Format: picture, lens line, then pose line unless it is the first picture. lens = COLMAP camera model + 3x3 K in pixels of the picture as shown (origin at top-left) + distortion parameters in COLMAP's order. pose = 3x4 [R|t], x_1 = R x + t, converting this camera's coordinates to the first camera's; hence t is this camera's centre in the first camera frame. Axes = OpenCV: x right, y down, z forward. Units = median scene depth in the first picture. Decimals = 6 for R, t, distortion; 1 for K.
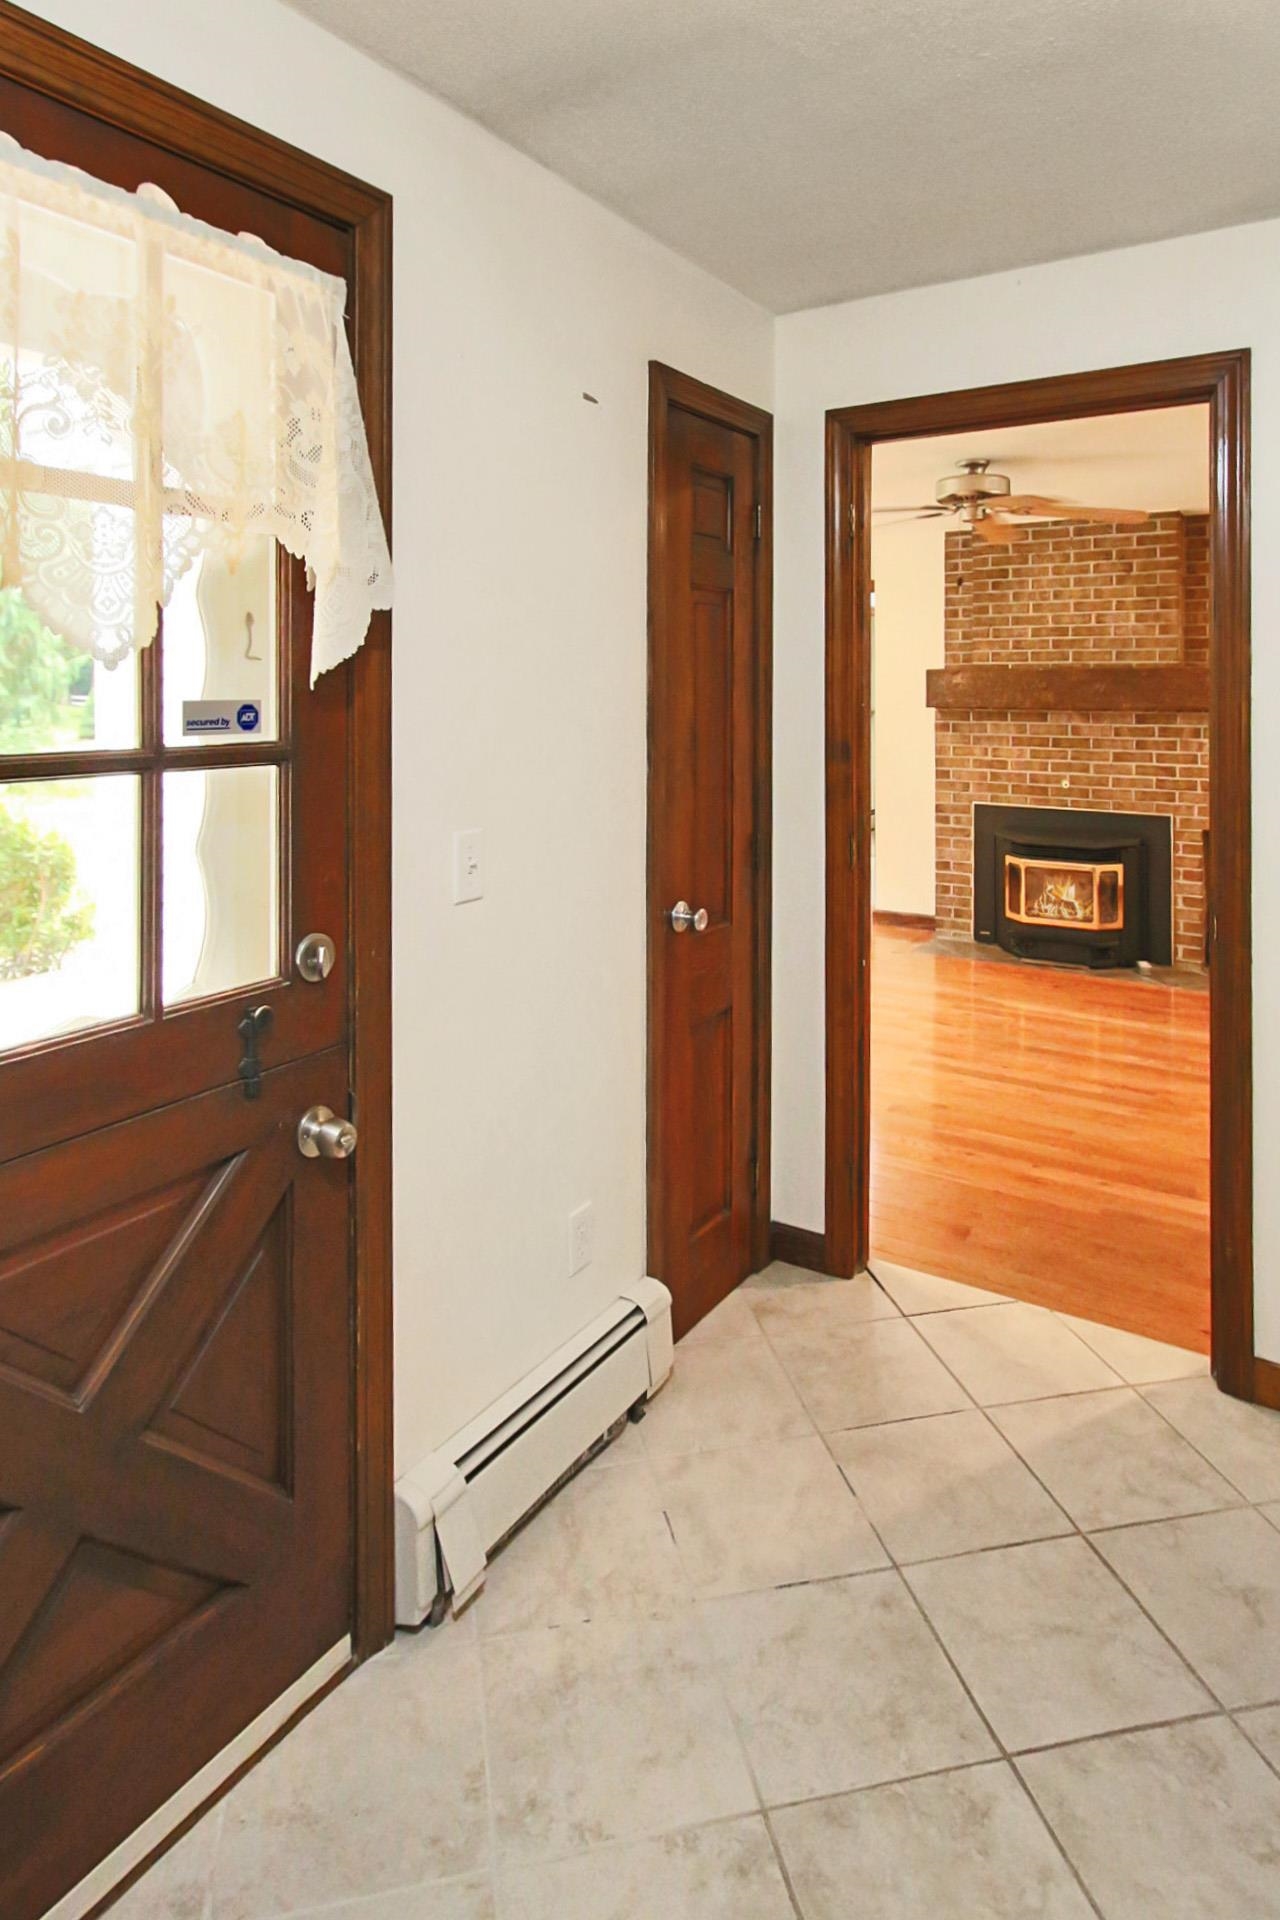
lens RADIAL K [[1079.9, 0, 640.0], [0, 1079.9, 960.0], [0, 0, 1]] dist [-0.002386, -0.001056]
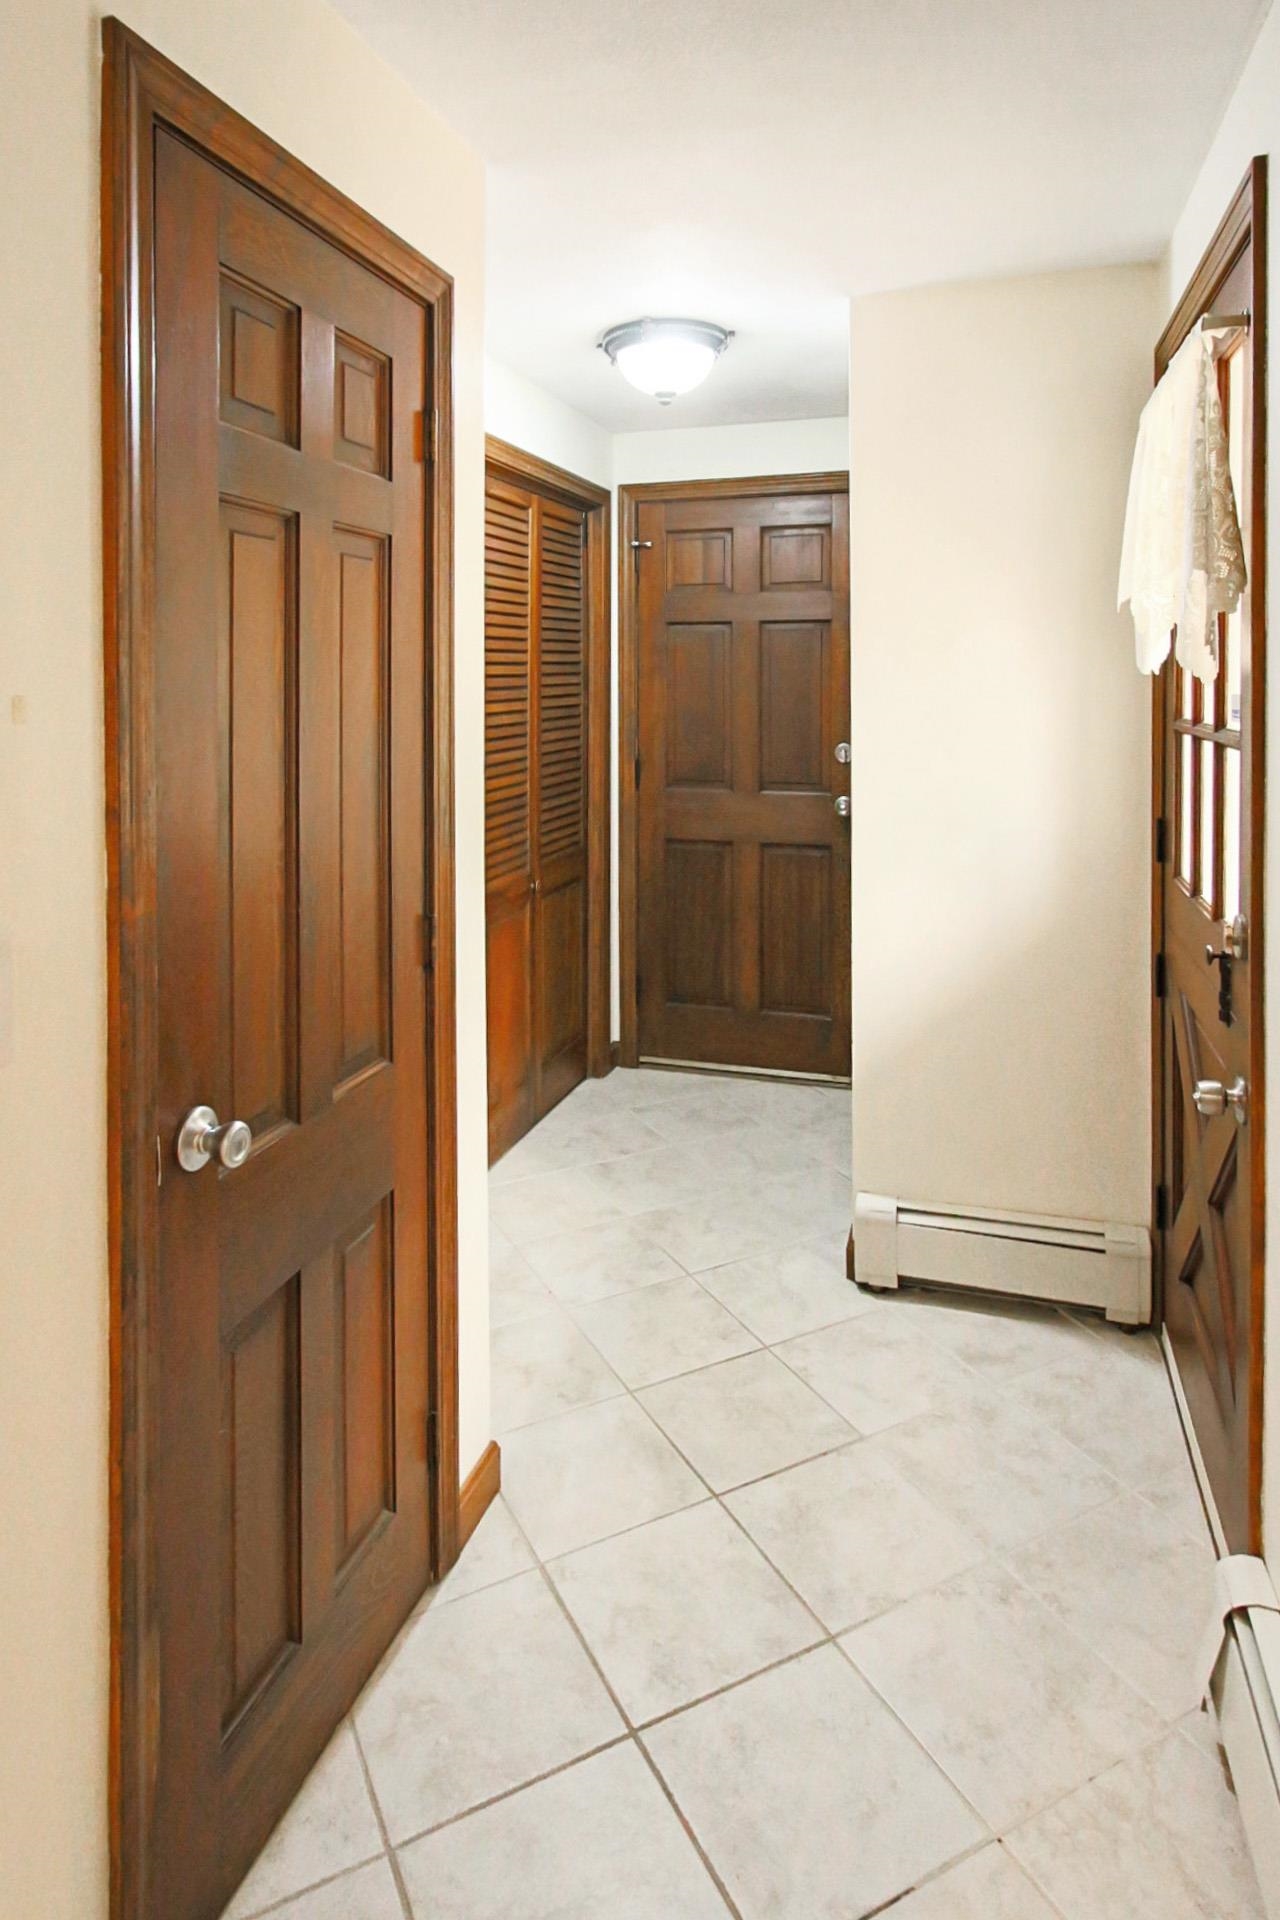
lens RADIAL K [[1079.9, 0, 640.0], [0, 1079.9, 960.0], [0, 0, 1]] dist [-0.002386, -0.001056]
pose [[-0.960852, 0.067671, -0.268672, 0.573689], [-0.071810, 0.875751, 0.477393, -0.413759], [0.267595, 0.477997, -0.836607, 1.541455]]
